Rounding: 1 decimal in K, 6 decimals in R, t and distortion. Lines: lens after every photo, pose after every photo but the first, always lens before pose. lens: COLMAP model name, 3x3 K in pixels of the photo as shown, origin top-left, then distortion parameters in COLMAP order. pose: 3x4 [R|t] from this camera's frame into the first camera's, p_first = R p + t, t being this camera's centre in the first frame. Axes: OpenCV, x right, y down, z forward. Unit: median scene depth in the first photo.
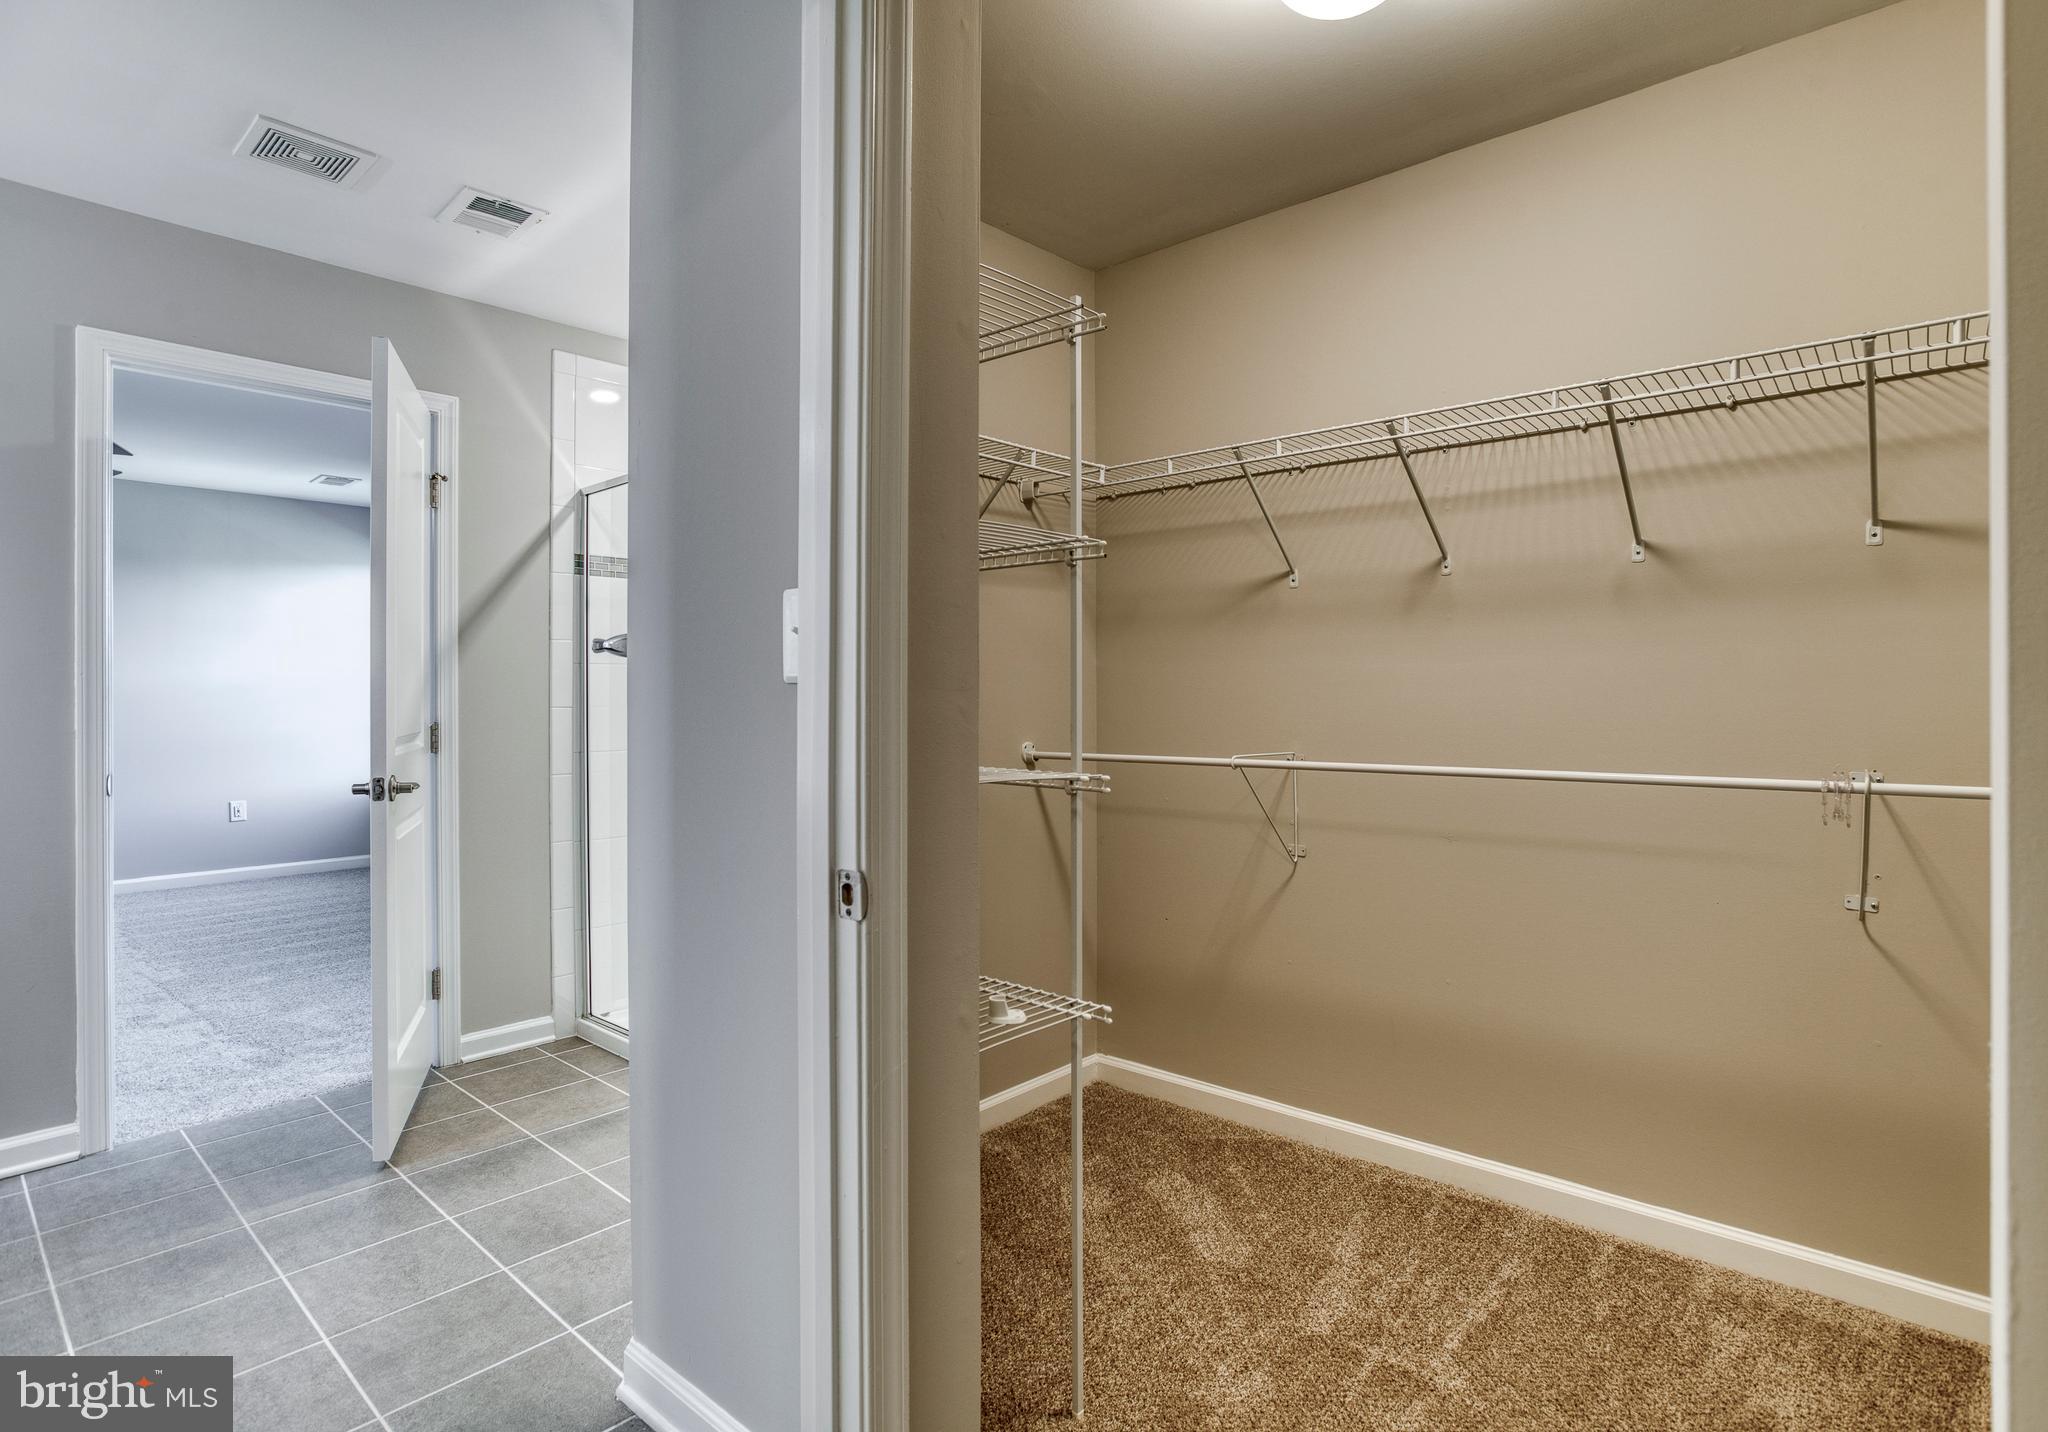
lens RADIAL K [[1050.9, 0, 1022.8], [0, 1050.9, 702.3], [0, 0, 1]] dist [-0.000488, 0.015846]
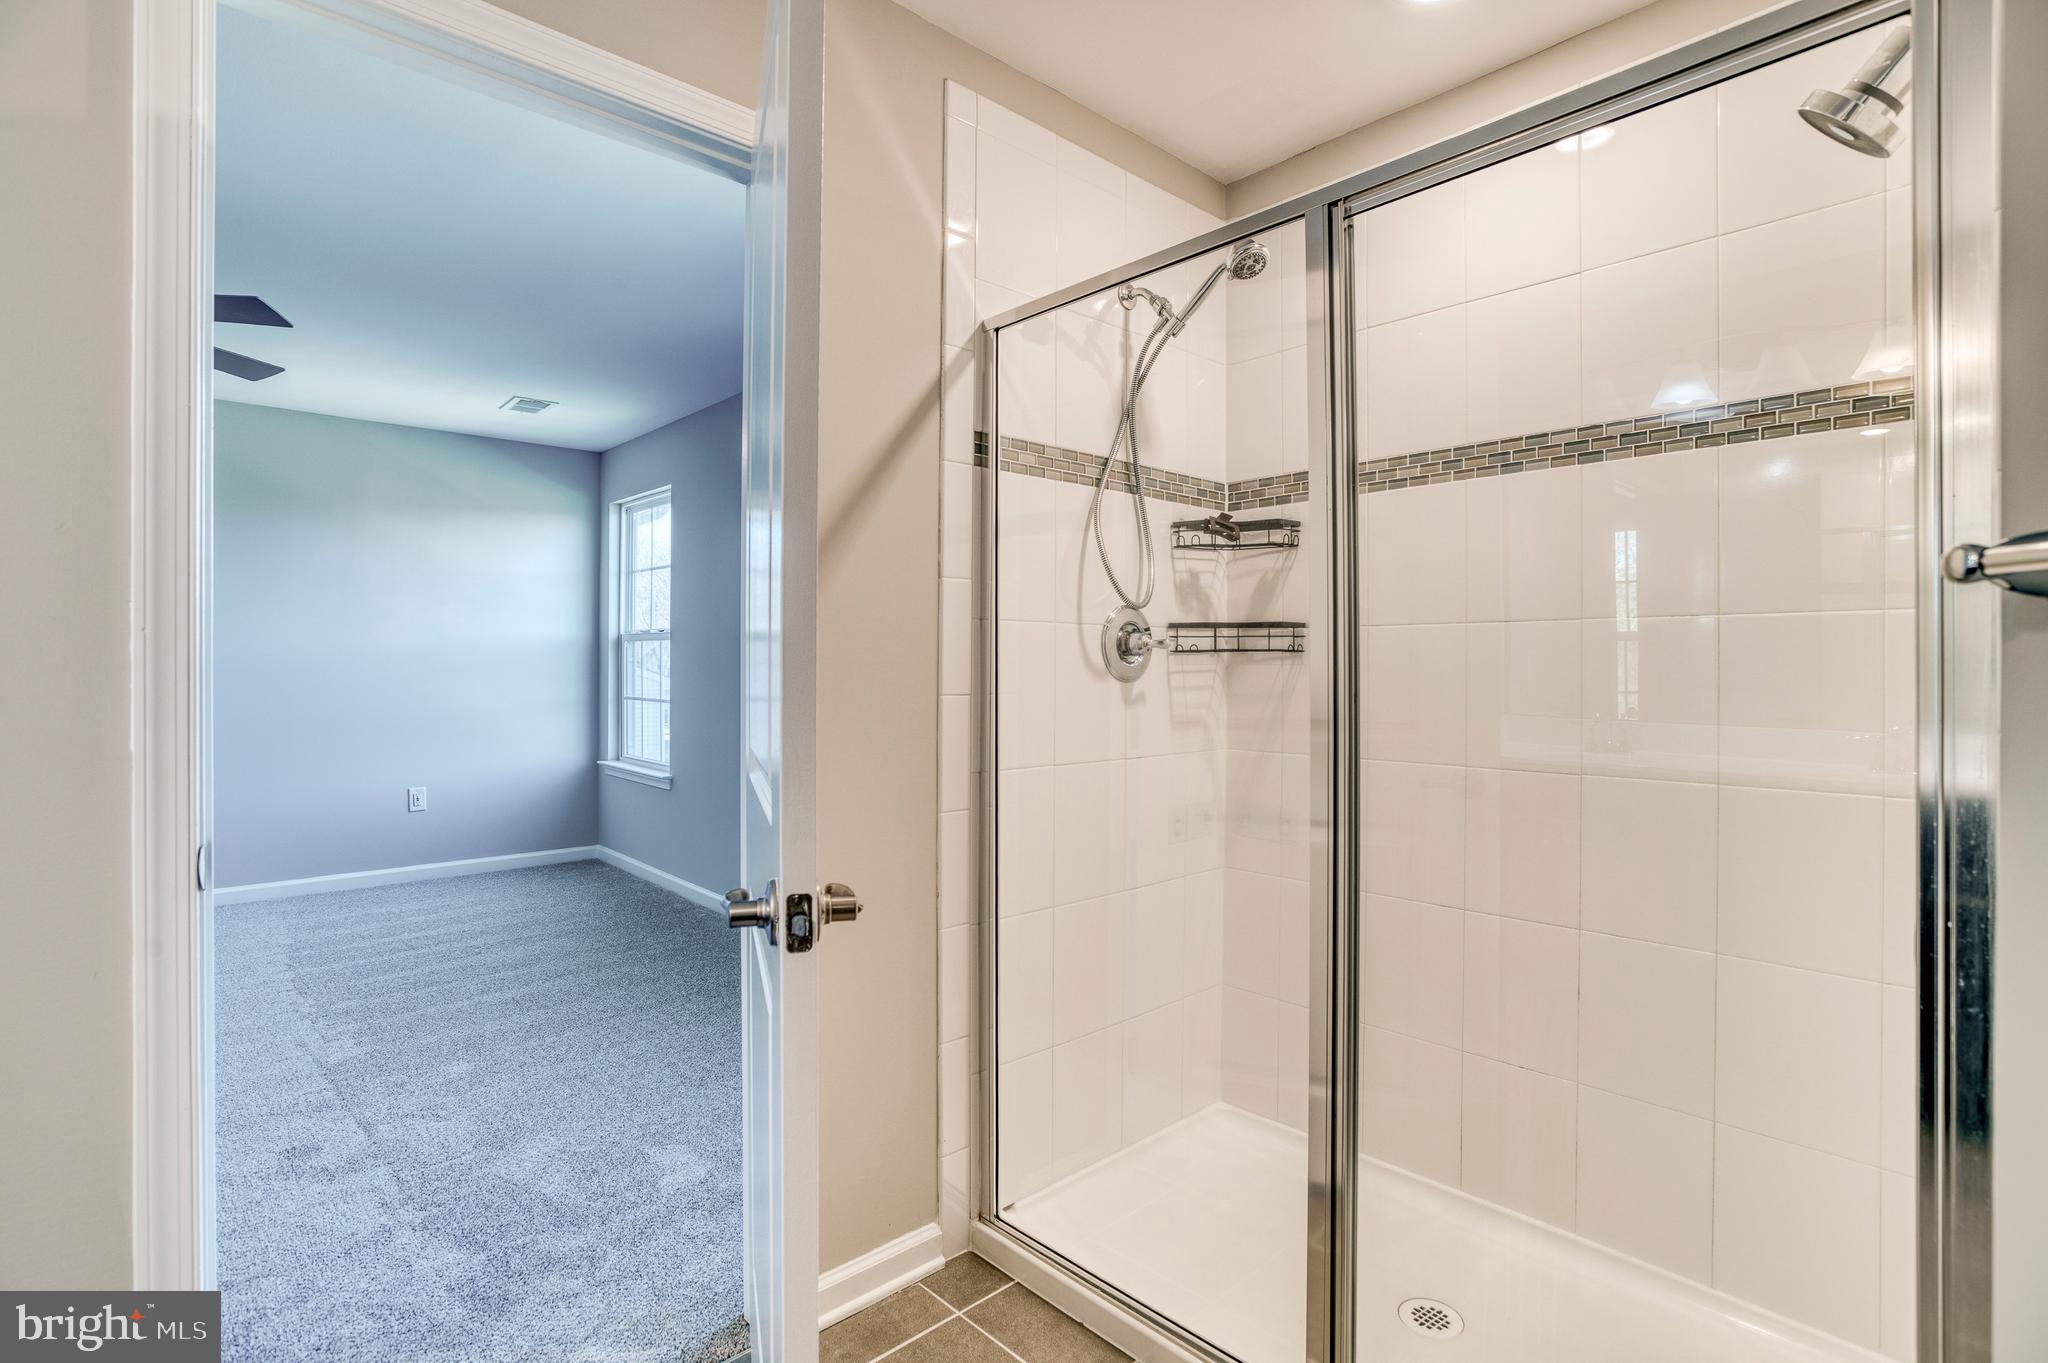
lens RADIAL K [[979.3, 0, 1024.0], [0, 979.3, 681.5], [0, 0, 1]] dist [-0.018024, 0.000546]
pose [[0.997200, 0.009784, -0.074137, -0.356828], [-0.009026, 0.999904, 0.010542, -0.008427], [0.074233, -0.009843, 0.997192, 0.459892]]
